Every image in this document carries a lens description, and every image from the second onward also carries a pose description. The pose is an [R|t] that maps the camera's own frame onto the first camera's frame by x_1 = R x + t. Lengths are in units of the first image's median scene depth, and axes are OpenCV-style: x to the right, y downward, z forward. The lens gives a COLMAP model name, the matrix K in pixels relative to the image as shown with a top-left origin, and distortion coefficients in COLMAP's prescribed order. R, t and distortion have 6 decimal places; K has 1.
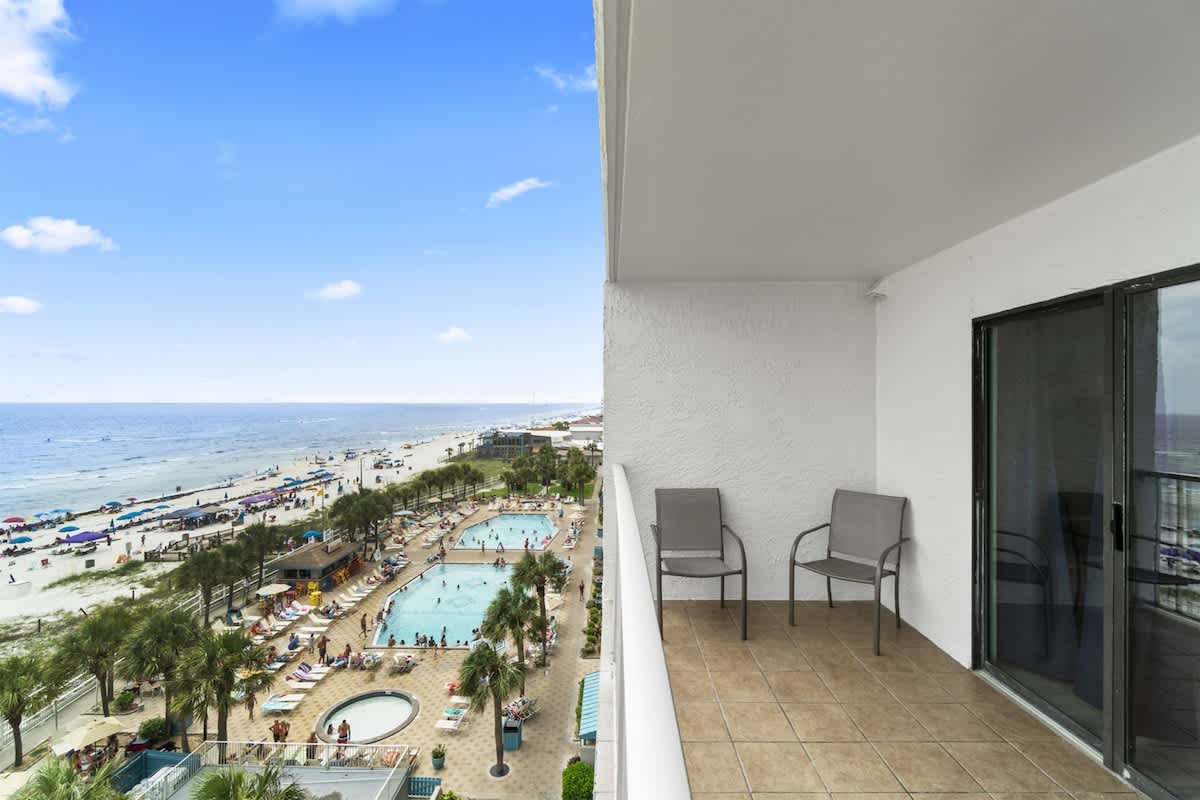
lens RADIAL K [[516.9, 0, 606.0], [0, 516.9, 400.1], [0, 0, 1]] dist [-0.010545, 0.002731]
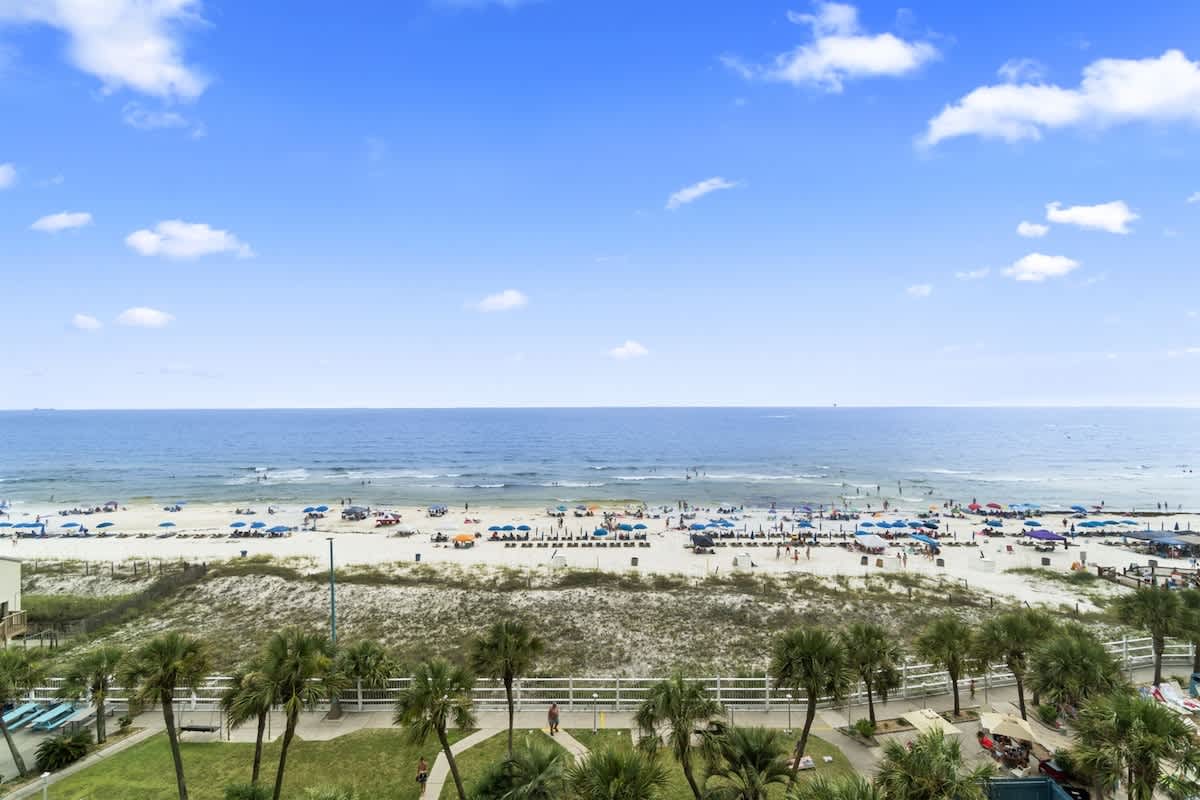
lens RADIAL K [[516.9, 0, 595.6], [0, 516.9, 406.0], [0, 0, 1]] dist [-0.010545, 0.002731]
pose [[0.040877, -0.001877, -0.999162, -0.000301], [0.003898, 0.999991, -0.001719, 0.002714], [0.999157, -0.003825, 0.040884, 0.137028]]
